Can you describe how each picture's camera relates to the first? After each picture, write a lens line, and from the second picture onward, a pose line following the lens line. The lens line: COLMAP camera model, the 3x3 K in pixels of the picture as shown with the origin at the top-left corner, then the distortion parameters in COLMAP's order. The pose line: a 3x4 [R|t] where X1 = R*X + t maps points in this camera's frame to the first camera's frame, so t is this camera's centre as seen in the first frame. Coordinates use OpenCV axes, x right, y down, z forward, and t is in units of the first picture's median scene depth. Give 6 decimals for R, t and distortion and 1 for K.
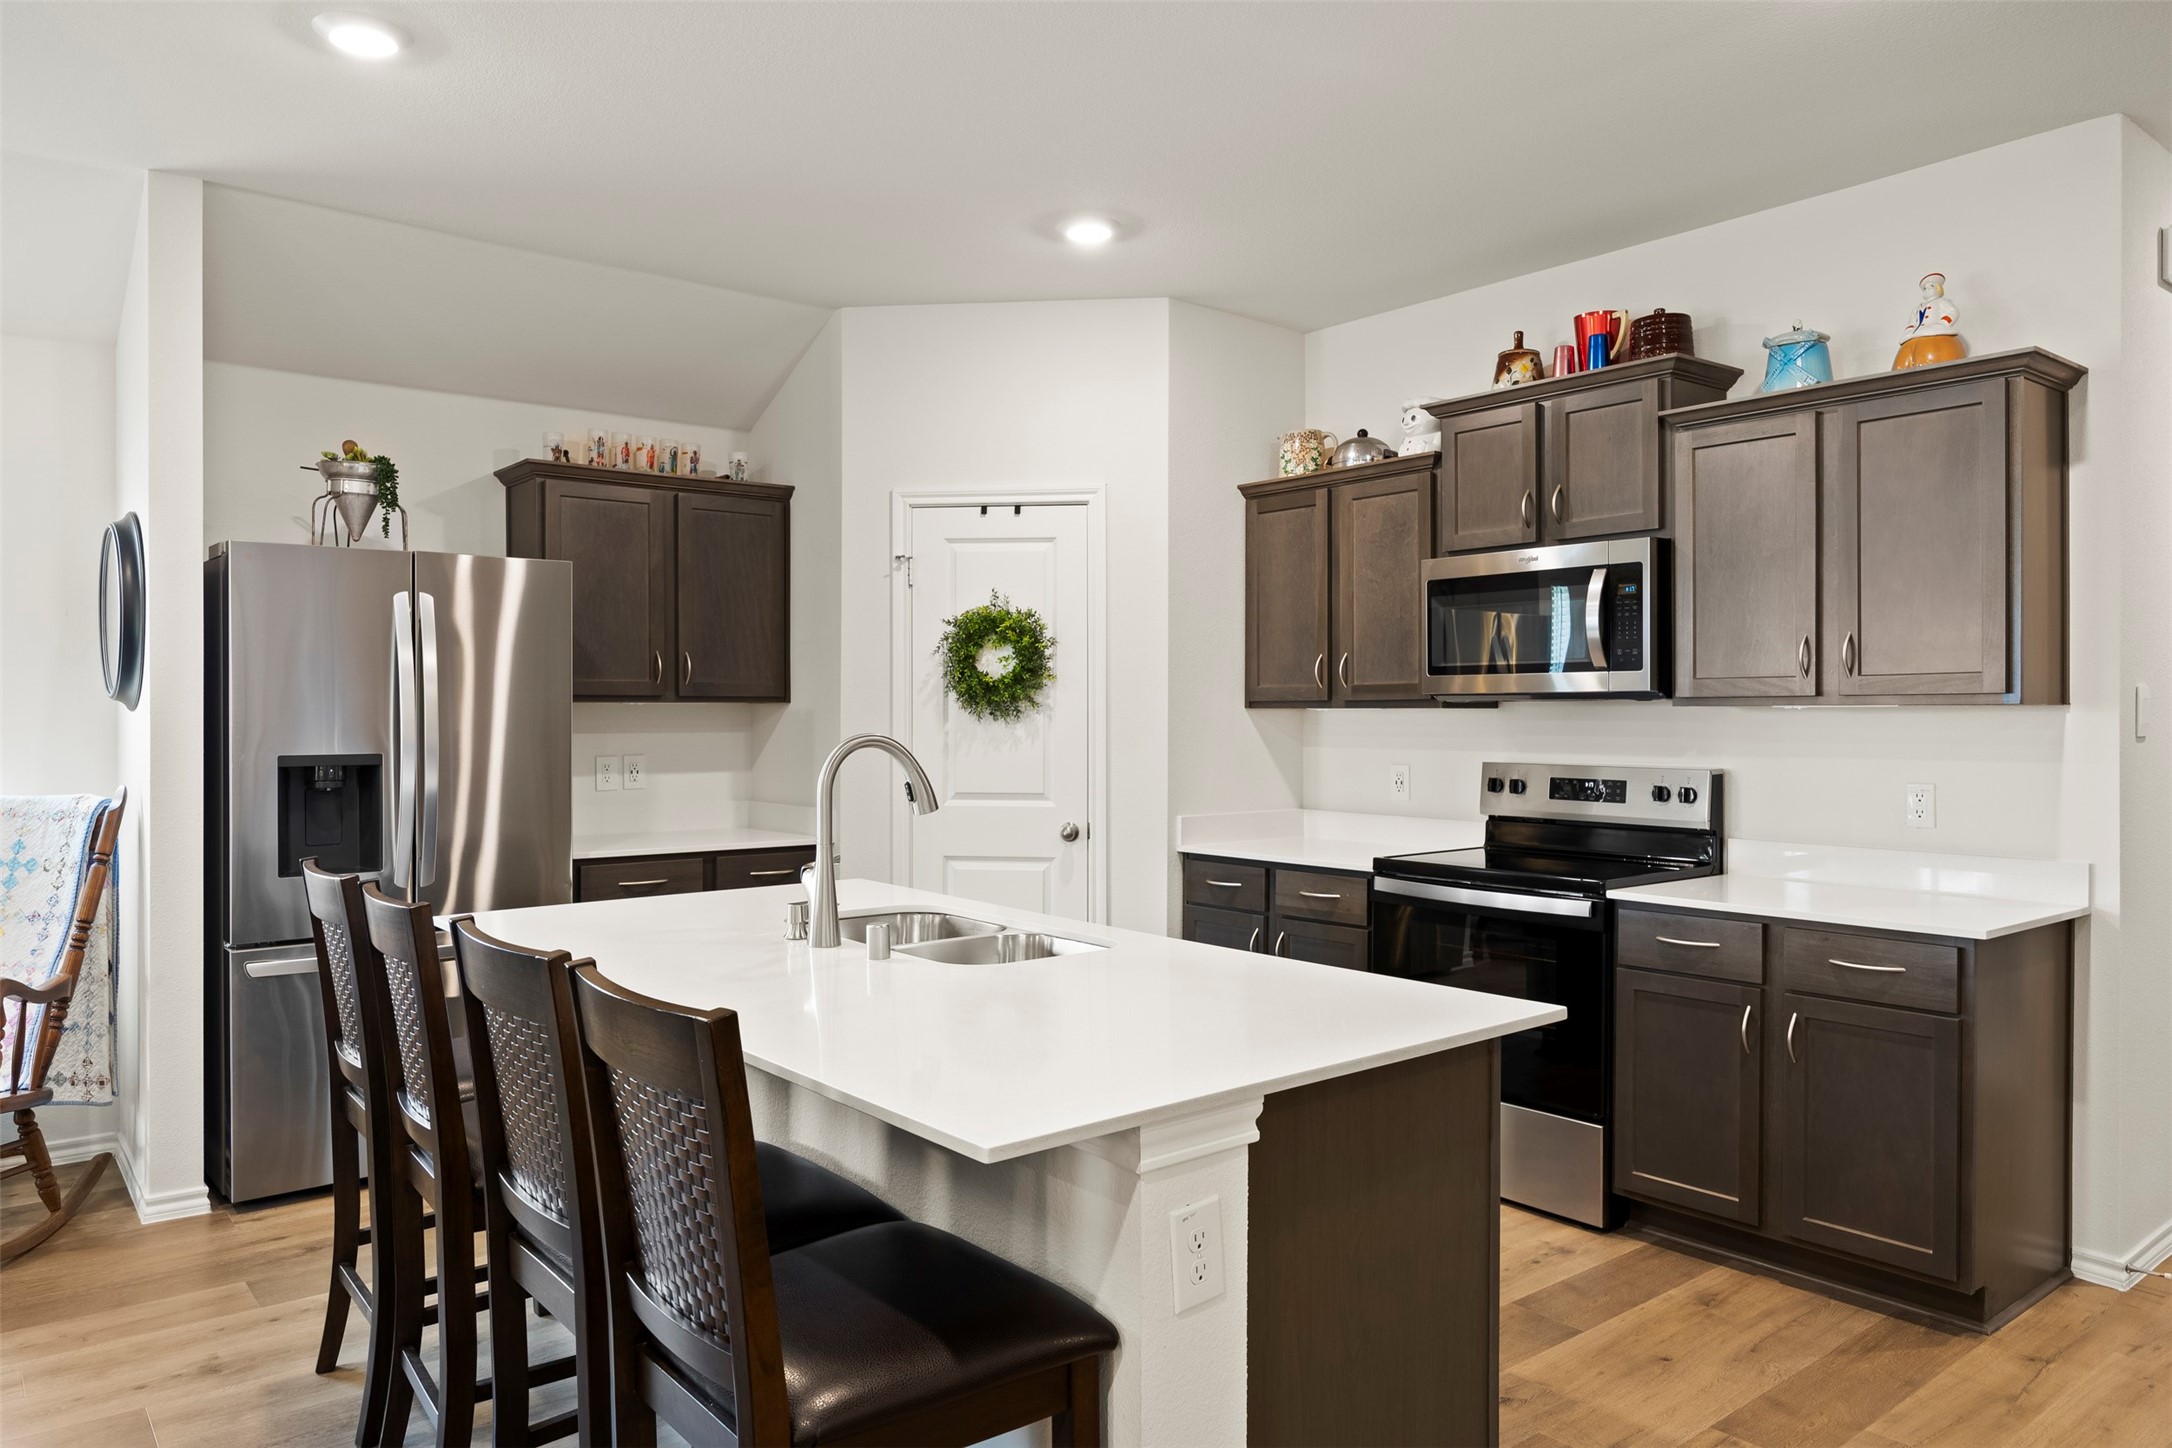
lens RADIAL K [[1453.1, 0, 1077.0], [0, 1453.1, 721.3], [0, 0, 1]] dist [0.002189, -0.005265]
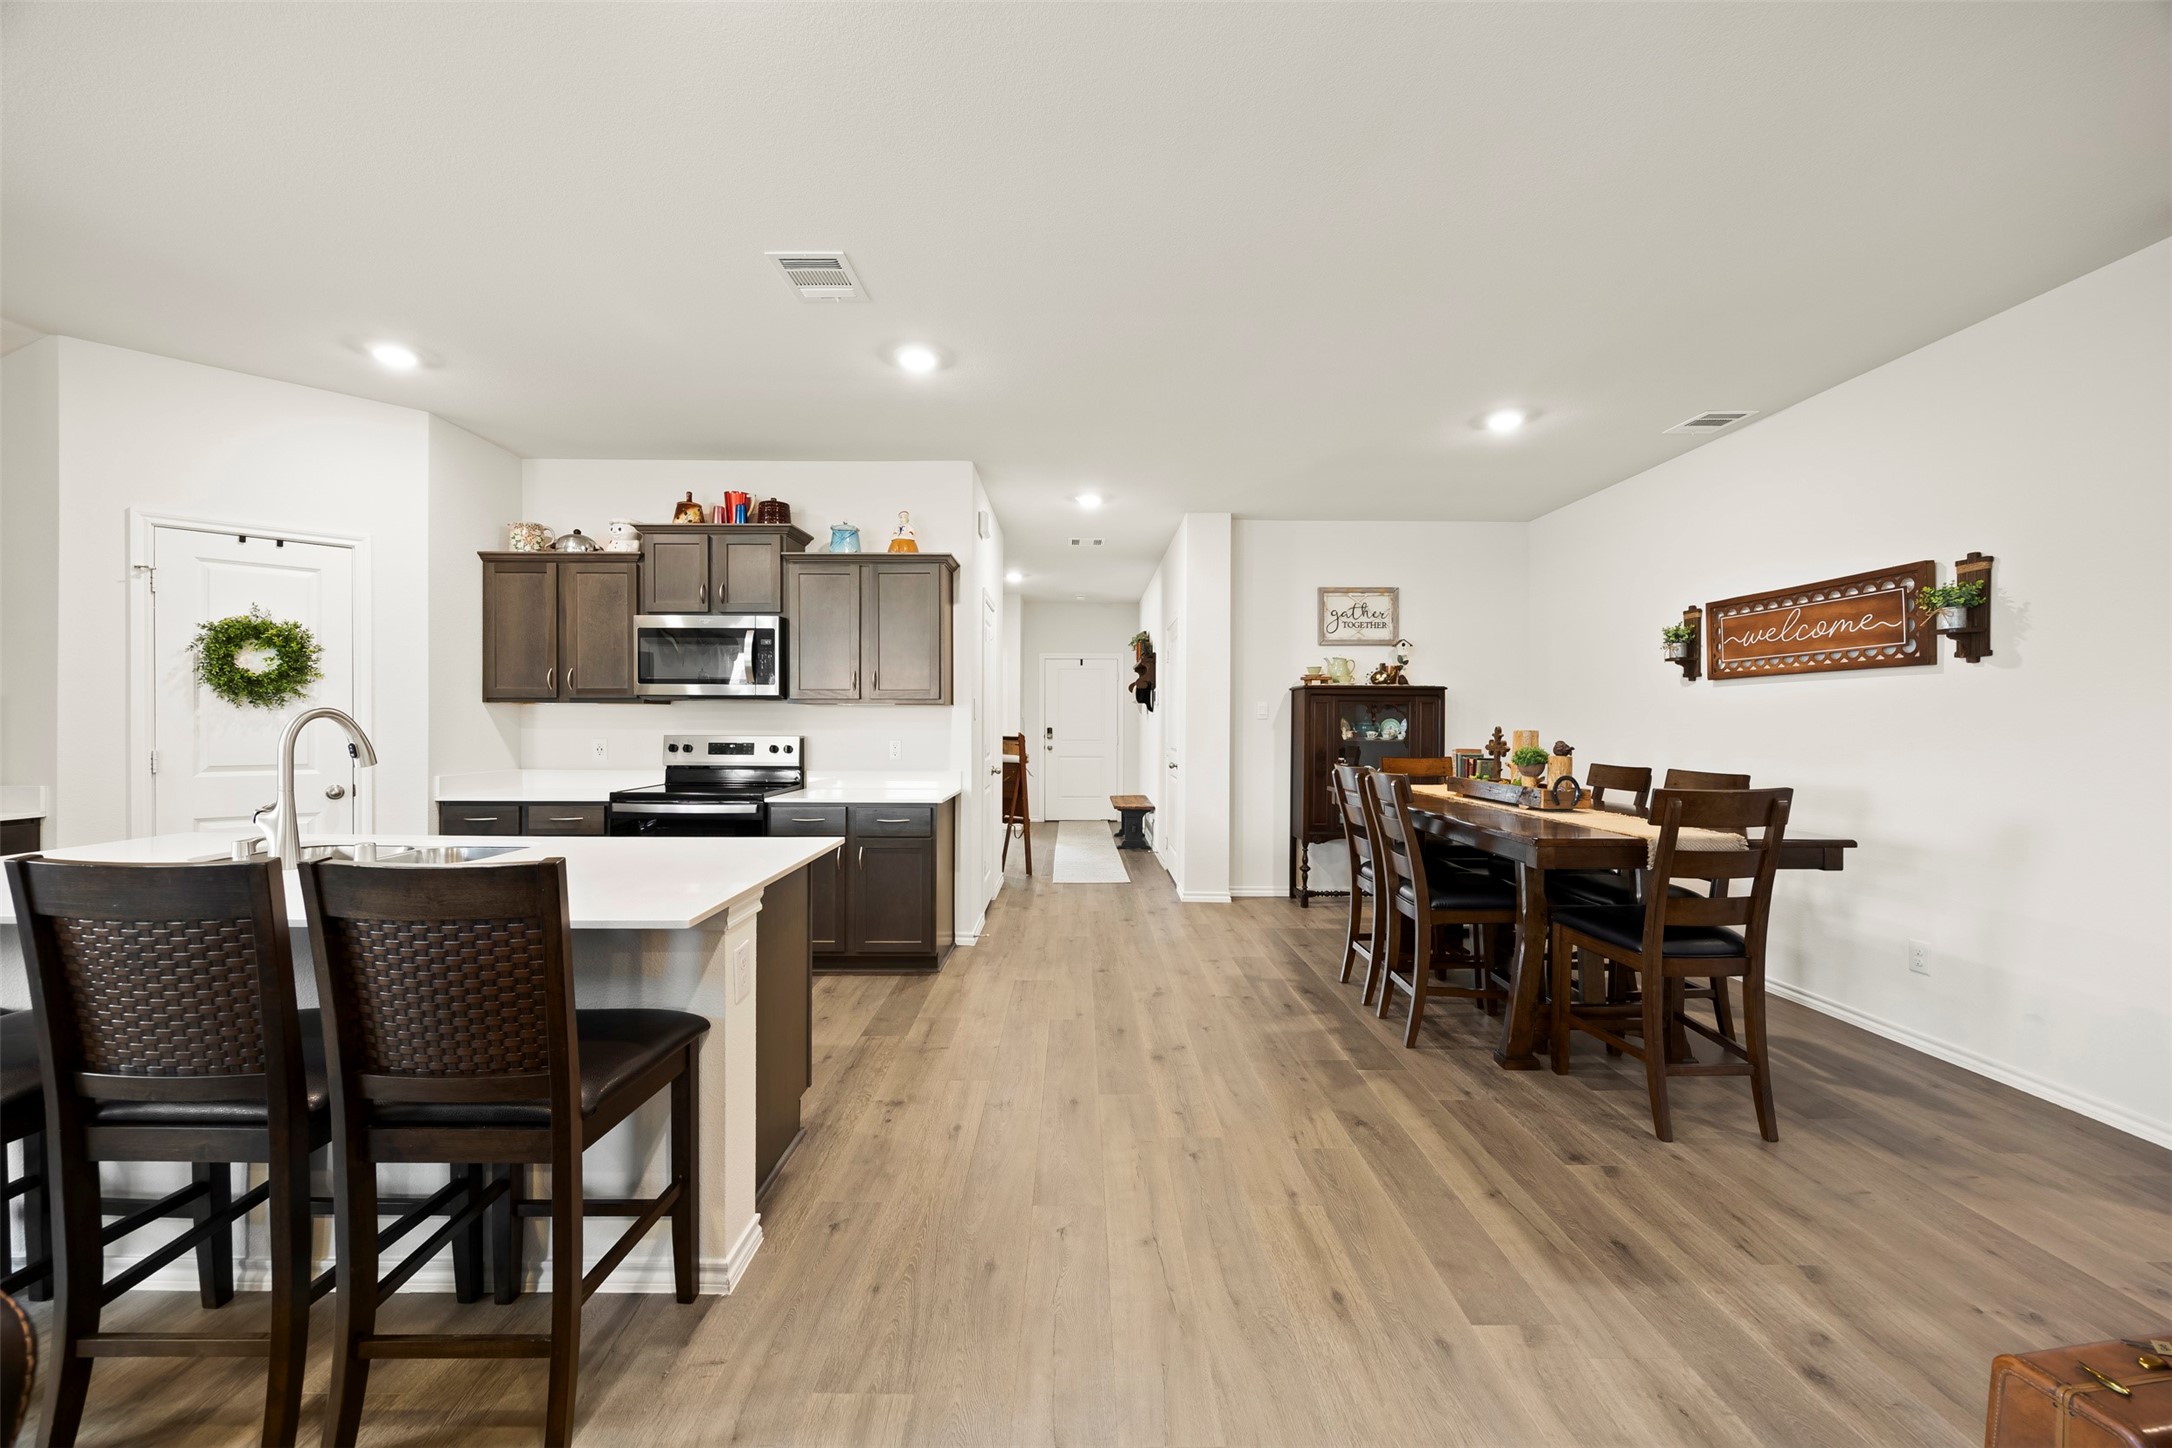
lens RADIAL K [[838.3, 0, 1087.2], [0, 838.3, 725.3], [0, 0, 1]] dist [0.002217, -0.001186]
pose [[0.622531, -0.001106, 0.782595, -0.216816], [0.000174, 0.999999, 0.001275, 0.017082], [-0.782596, -0.000657, 0.622530, -0.021475]]
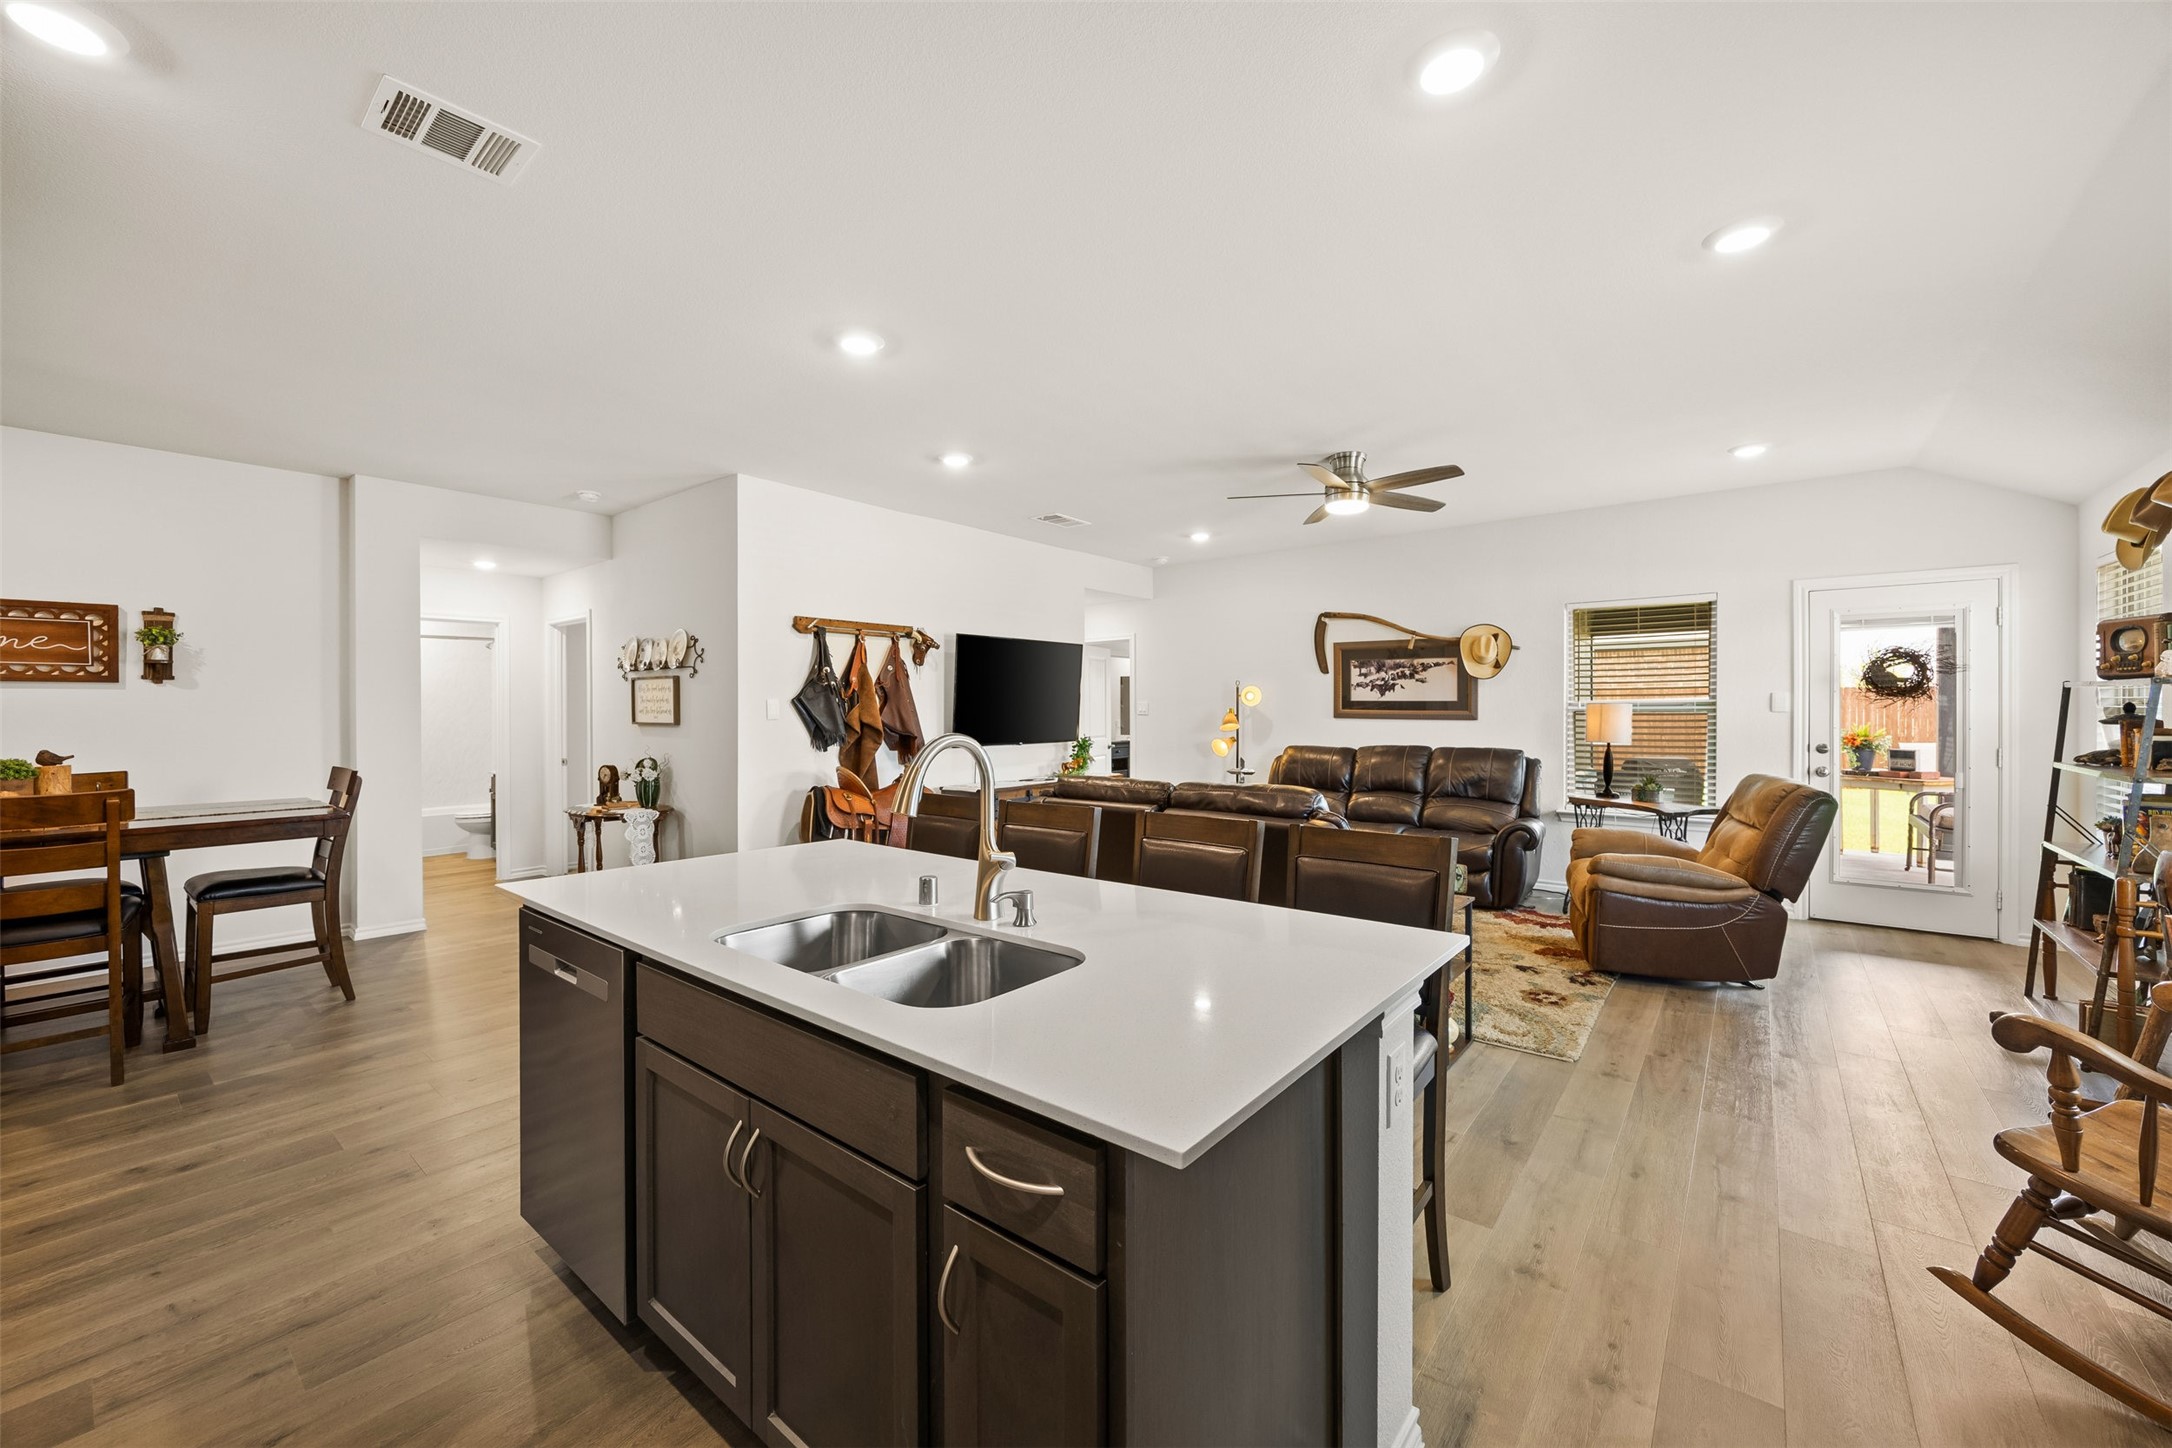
lens RADIAL K [[838.3, 0, 1086.5], [0, 838.3, 705.4], [0, 0, 1]] dist [0.002217, -0.001186]
pose [[-0.977723, 0.003224, -0.209876, -0.078786], [0.003136, 0.999995, 0.000751, -0.007419], [0.209877, 0.000076, -0.977728, 1.151424]]
